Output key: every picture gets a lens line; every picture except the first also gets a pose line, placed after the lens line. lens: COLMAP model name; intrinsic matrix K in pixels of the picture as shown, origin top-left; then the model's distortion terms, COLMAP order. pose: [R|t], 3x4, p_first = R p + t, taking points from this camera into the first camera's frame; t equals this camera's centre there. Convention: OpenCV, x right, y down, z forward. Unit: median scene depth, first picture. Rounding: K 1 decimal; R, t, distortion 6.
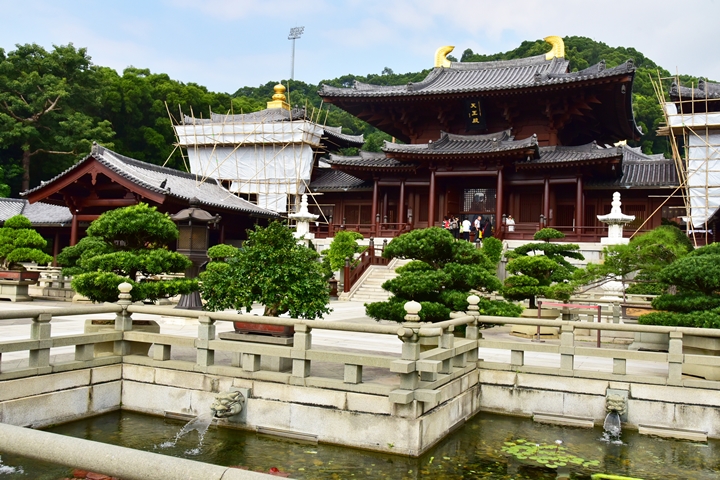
lens RADIAL K [[662.5, 0, 360.0], [0, 662.5, 240.0], [0, 0, 1]] dist [-0.027611, -0.006181]
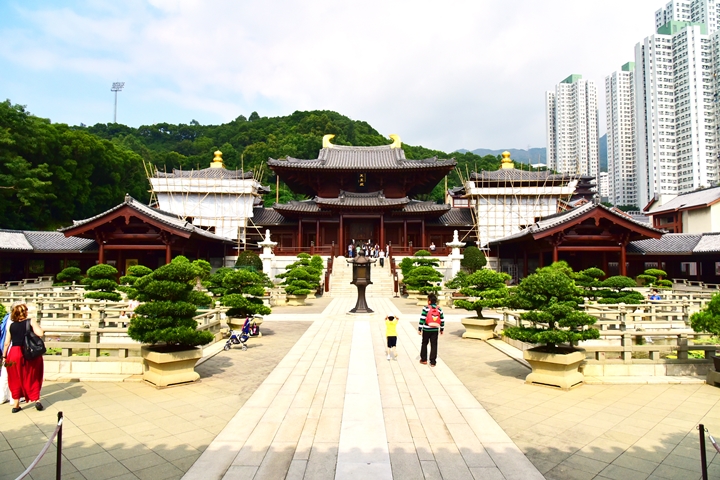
lens RADIAL K [[461.6, 0, 360.0], [0, 461.6, 240.0], [0, 0, 1]] dist [-0.003902, 0.000659]
pose [[0.923917, -0.011989, 0.382404, -0.280337], [0.016190, 0.999839, -0.007769, -0.030141], [-0.382249, 0.013369, 0.923962, -0.082004]]
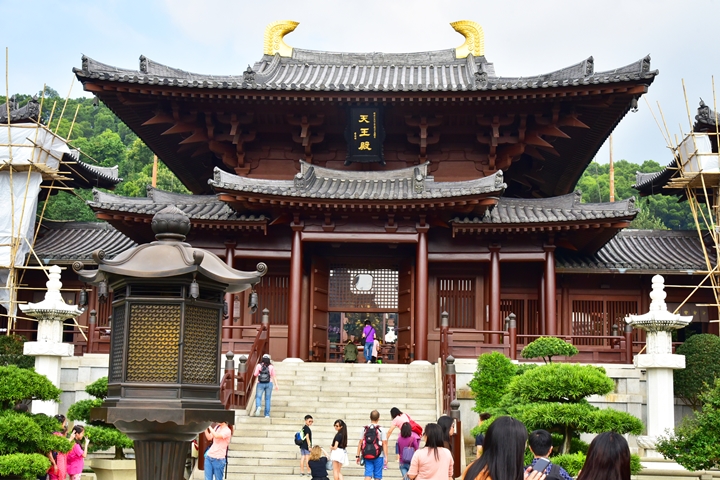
lens RADIAL K [[1026.2, 0, 360.0], [0, 1026.2, 240.0], [0, 0, 1]] dist [-0.012080, -0.057480]
pose [[0.939951, 0.043081, 0.338579, -0.121133], [-0.002380, 0.992805, -0.119718, 0.003465], [-0.341300, 0.111723, 0.933291, 0.195569]]
